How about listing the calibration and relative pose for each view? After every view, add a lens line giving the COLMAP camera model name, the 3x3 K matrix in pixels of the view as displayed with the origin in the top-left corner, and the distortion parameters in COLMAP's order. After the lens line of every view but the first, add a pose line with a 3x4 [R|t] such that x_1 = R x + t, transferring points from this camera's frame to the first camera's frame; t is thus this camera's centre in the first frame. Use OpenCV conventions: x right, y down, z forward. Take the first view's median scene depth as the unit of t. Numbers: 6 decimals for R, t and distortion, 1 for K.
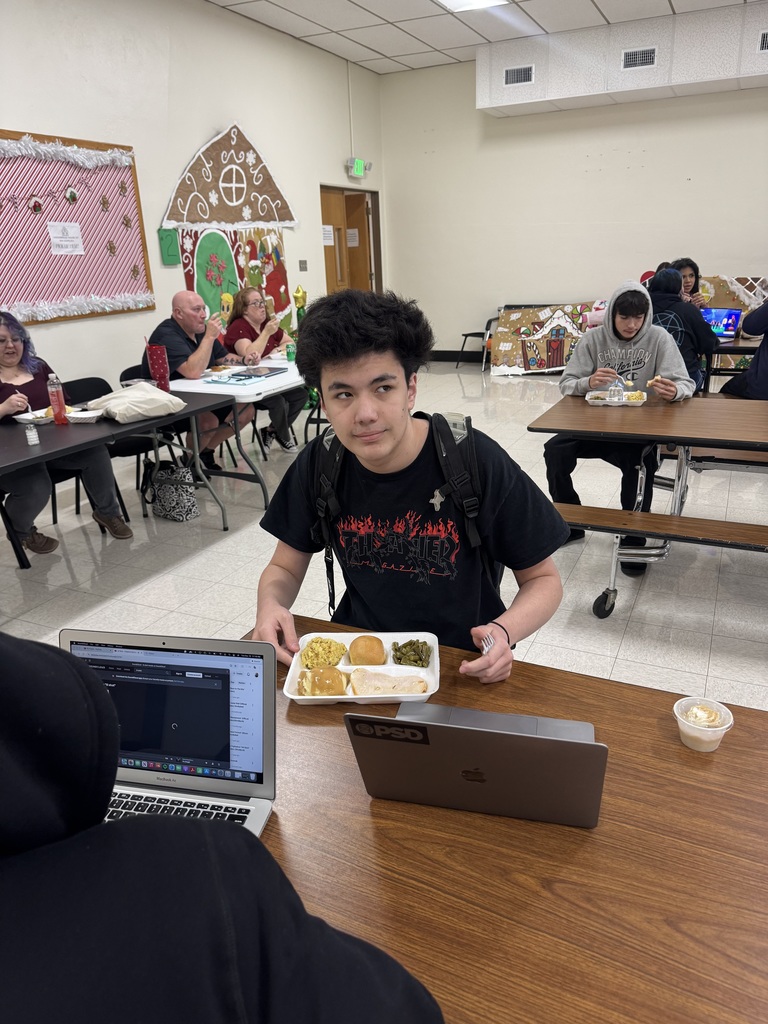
lens RADIAL K [[707.8, 0, 385.4], [0, 707.8, 512.6], [0, 0, 1]] dist [0.007326, -0.007054]
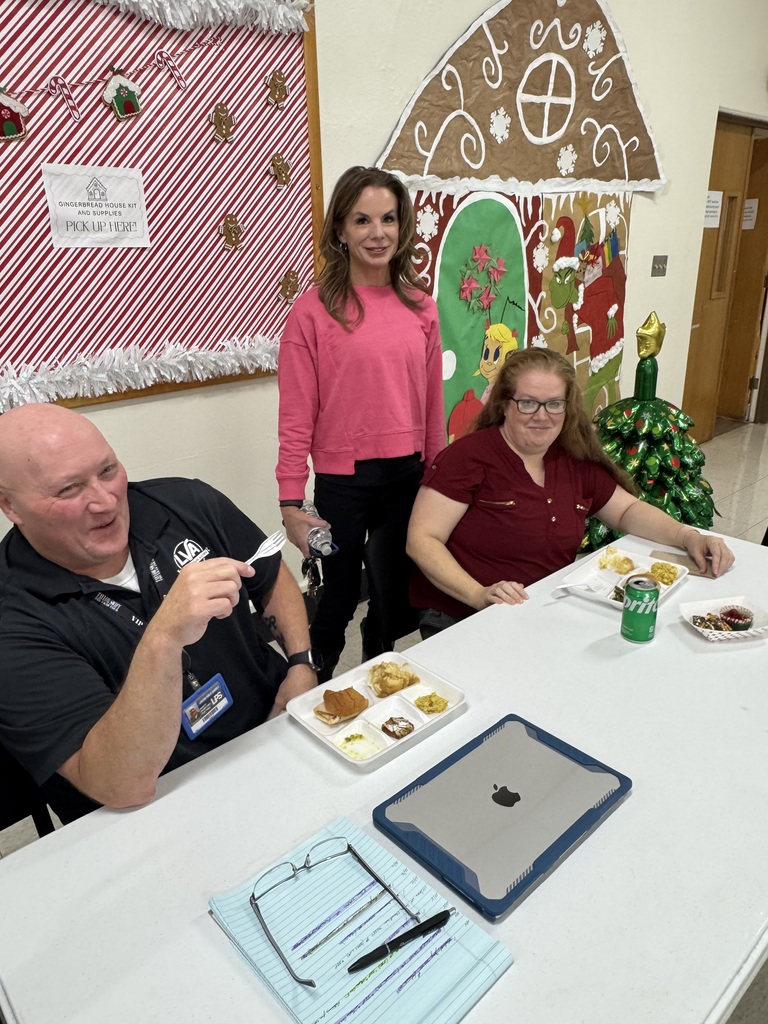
lens RADIAL K [[707.8, 0, 381.0], [0, 707.8, 512.5], [0, 0, 1]] dist [0.007326, -0.007054]
pose [[0.913716, 0.157584, -0.374554, -0.092911], [-0.149221, 0.987466, 0.051429, -0.192381], [0.377964, 0.008900, 0.925778, 0.510138]]
